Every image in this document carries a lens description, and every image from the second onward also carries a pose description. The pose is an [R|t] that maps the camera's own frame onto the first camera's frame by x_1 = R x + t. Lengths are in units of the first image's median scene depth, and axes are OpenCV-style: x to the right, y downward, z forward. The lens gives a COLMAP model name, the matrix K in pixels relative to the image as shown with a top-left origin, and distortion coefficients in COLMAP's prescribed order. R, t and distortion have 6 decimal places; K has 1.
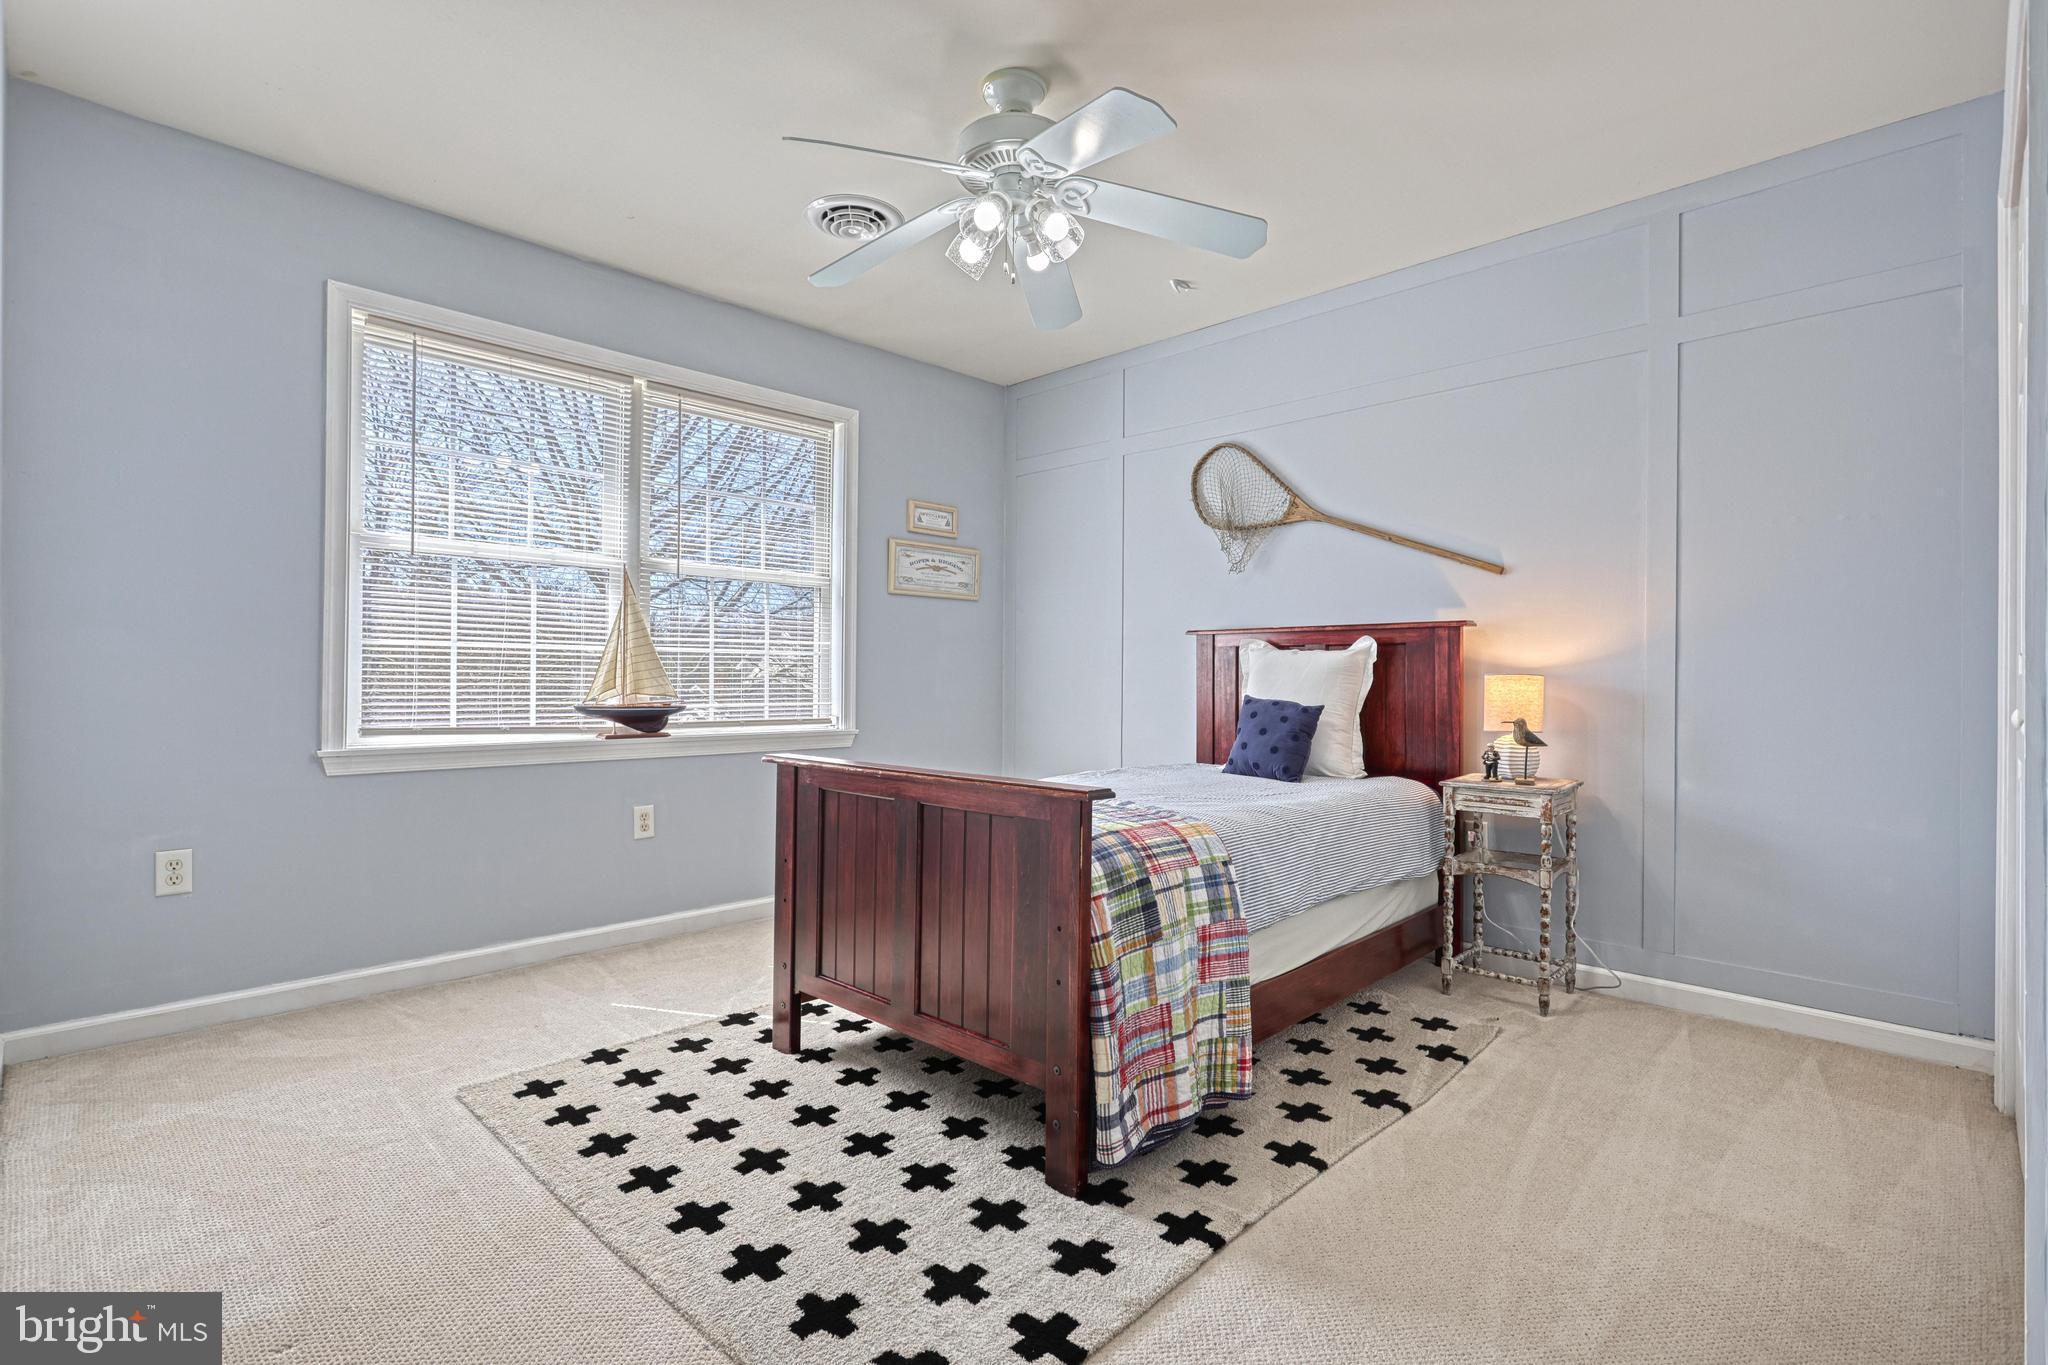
lens RADIAL K [[967.0, 0, 1023.3], [0, 967.0, 676.4], [0, 0, 1]] dist [-0.003569, 0.001988]
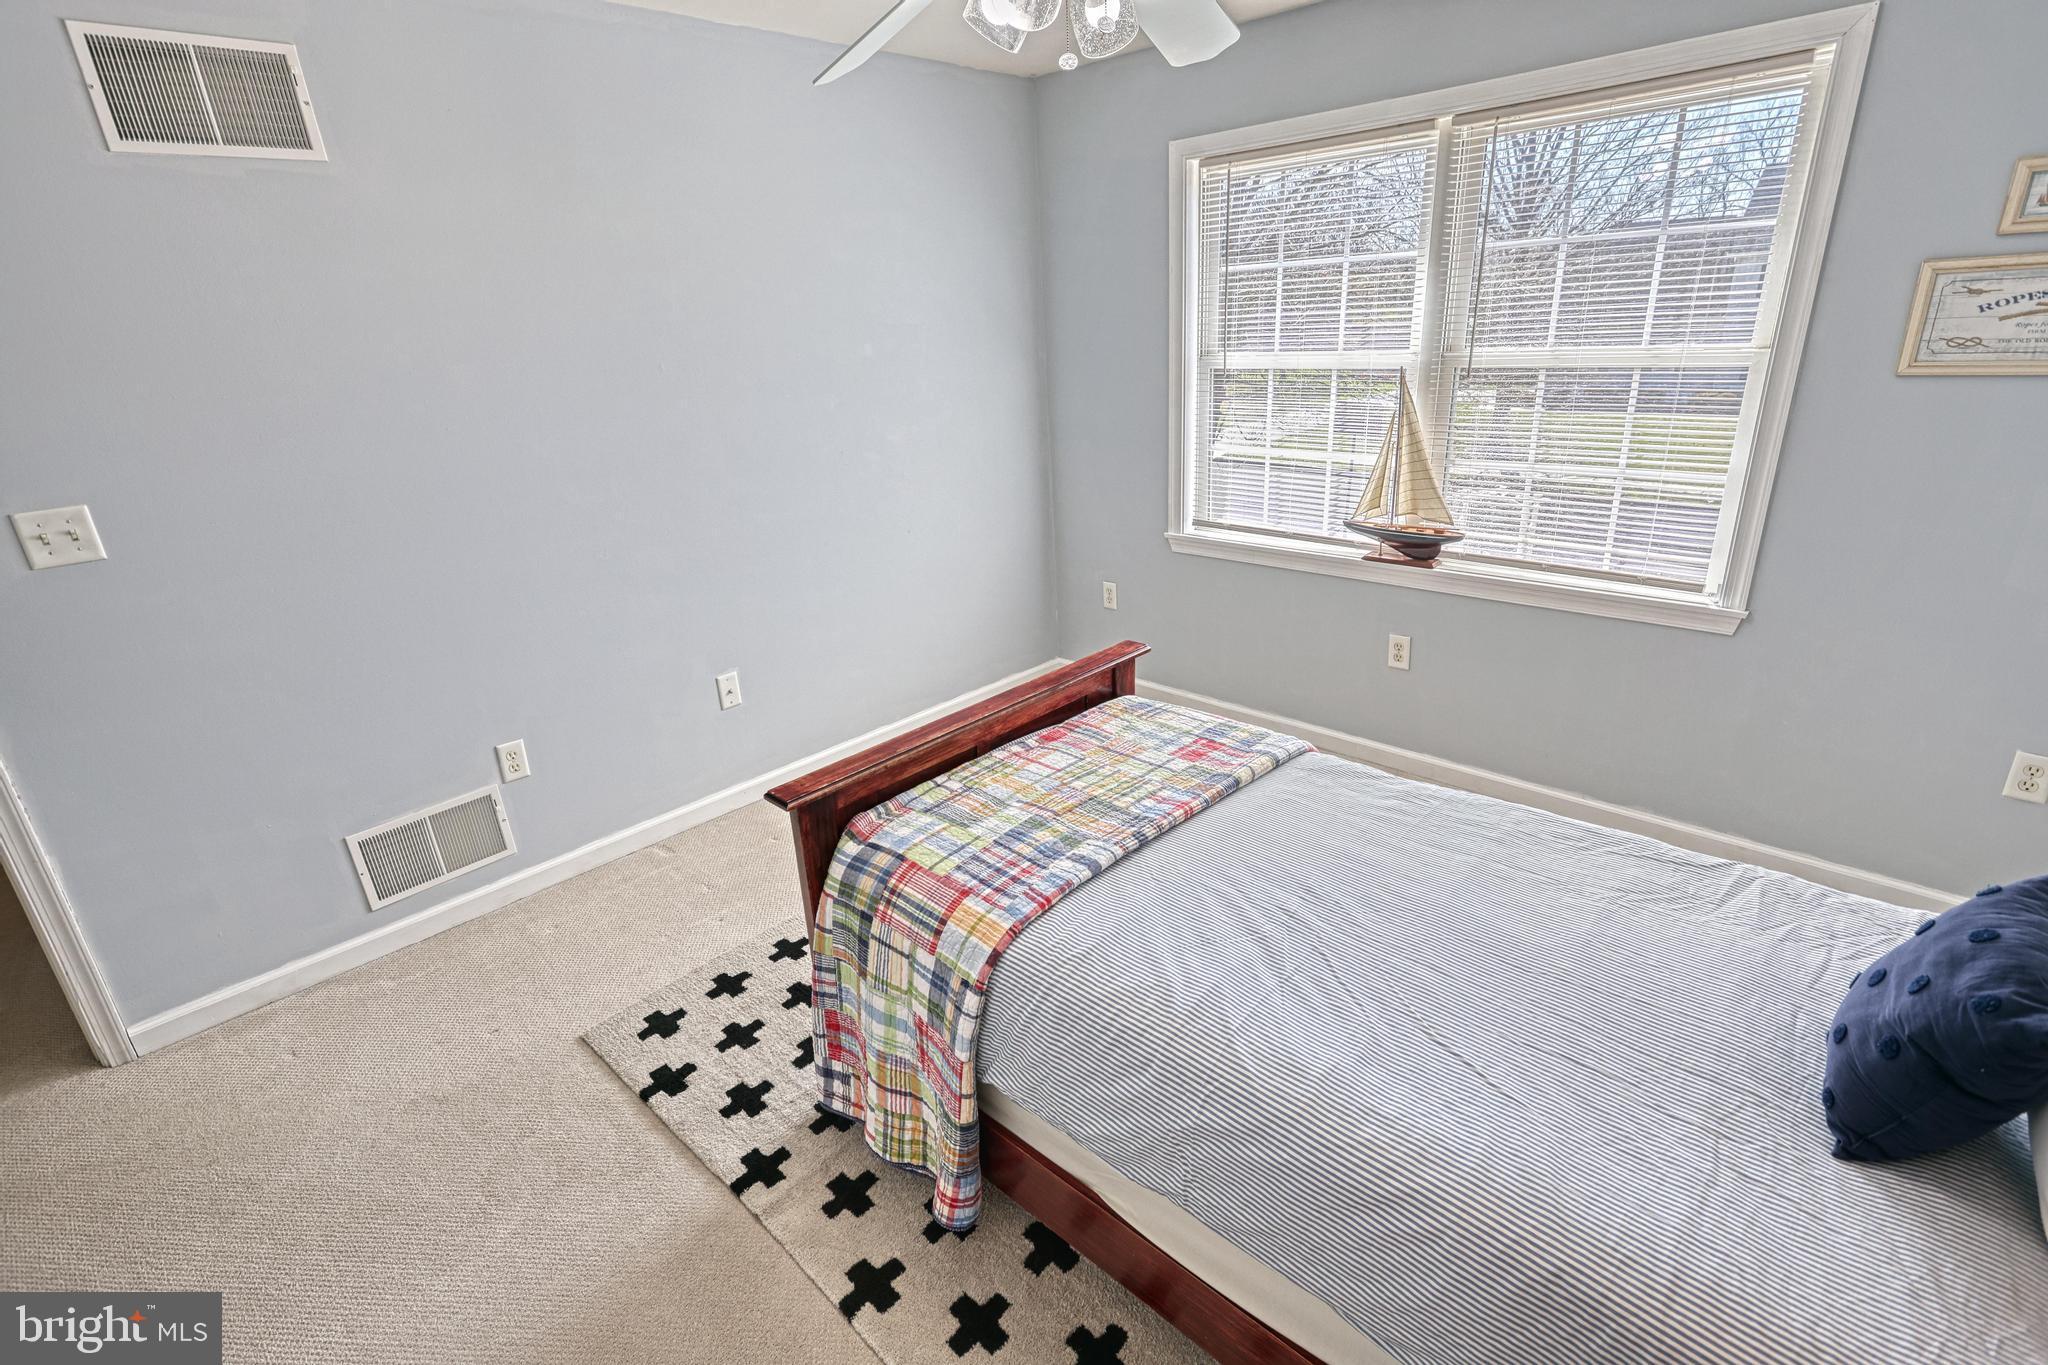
lens RADIAL K [[967.0, 0, 1023.3], [0, 967.0, 676.4], [0, 0, 1]] dist [-0.003569, 0.001988]
pose [[-0.006111, 0.342683, -0.939431, 0.546194], [0.055673, 0.938108, 0.341839, -0.184073], [0.998430, -0.050212, -0.024811, 0.714257]]
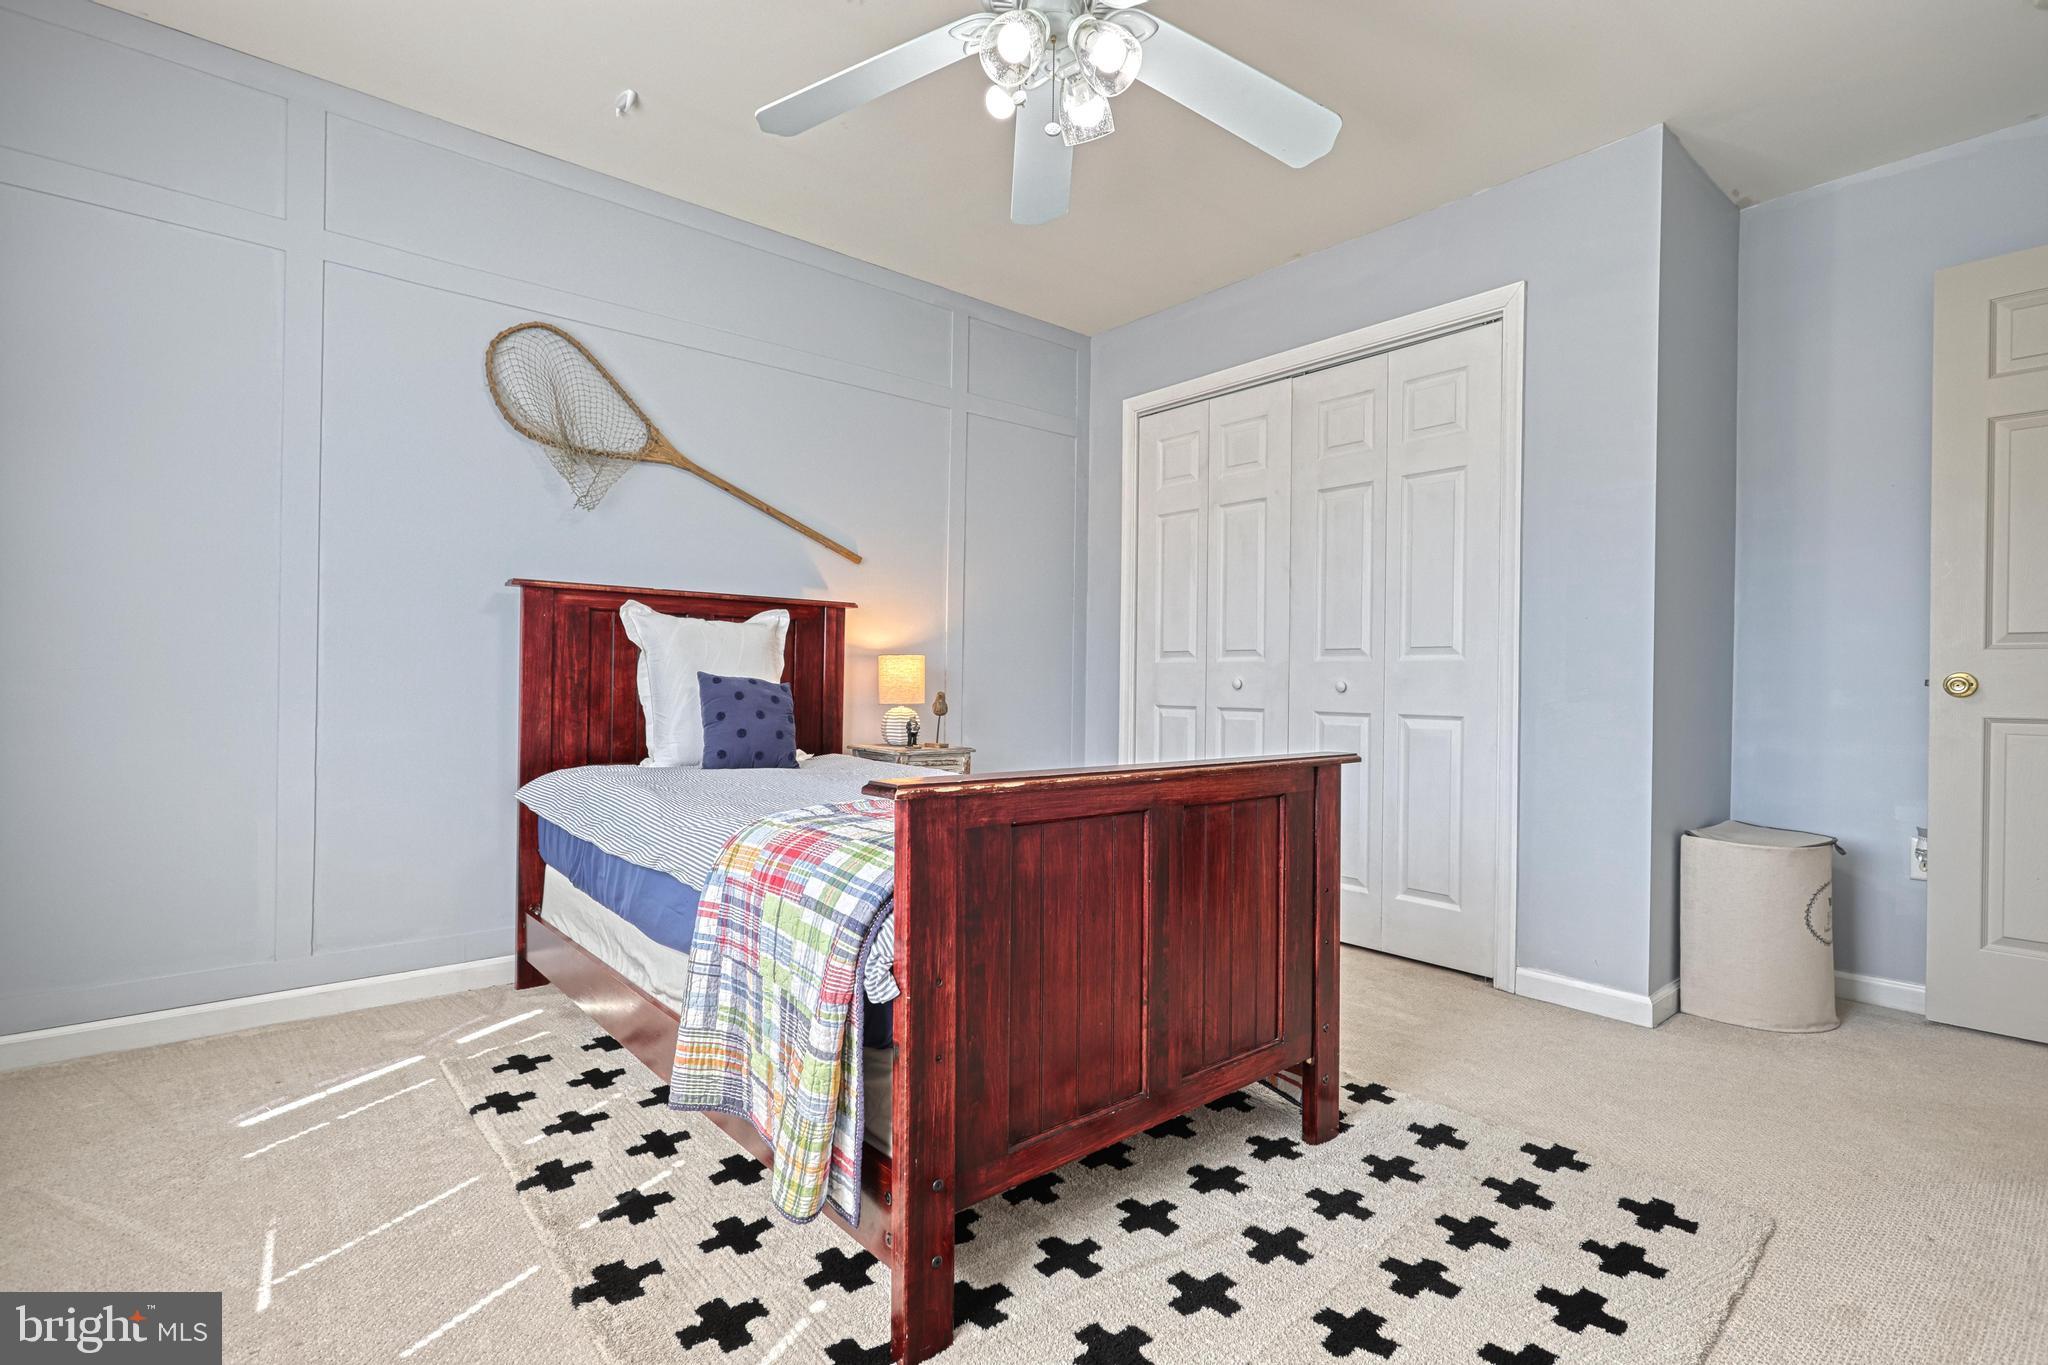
lens RADIAL K [[967.0, 0, 1023.3], [0, 967.0, 676.4], [0, 0, 1]] dist [-0.003569, 0.001988]
pose [[0.092603, -0.004588, 0.995693, -0.588143], [-0.016638, 0.999843, 0.006154, 0.013898], [-0.995564, -0.017136, 0.092512, 0.700738]]
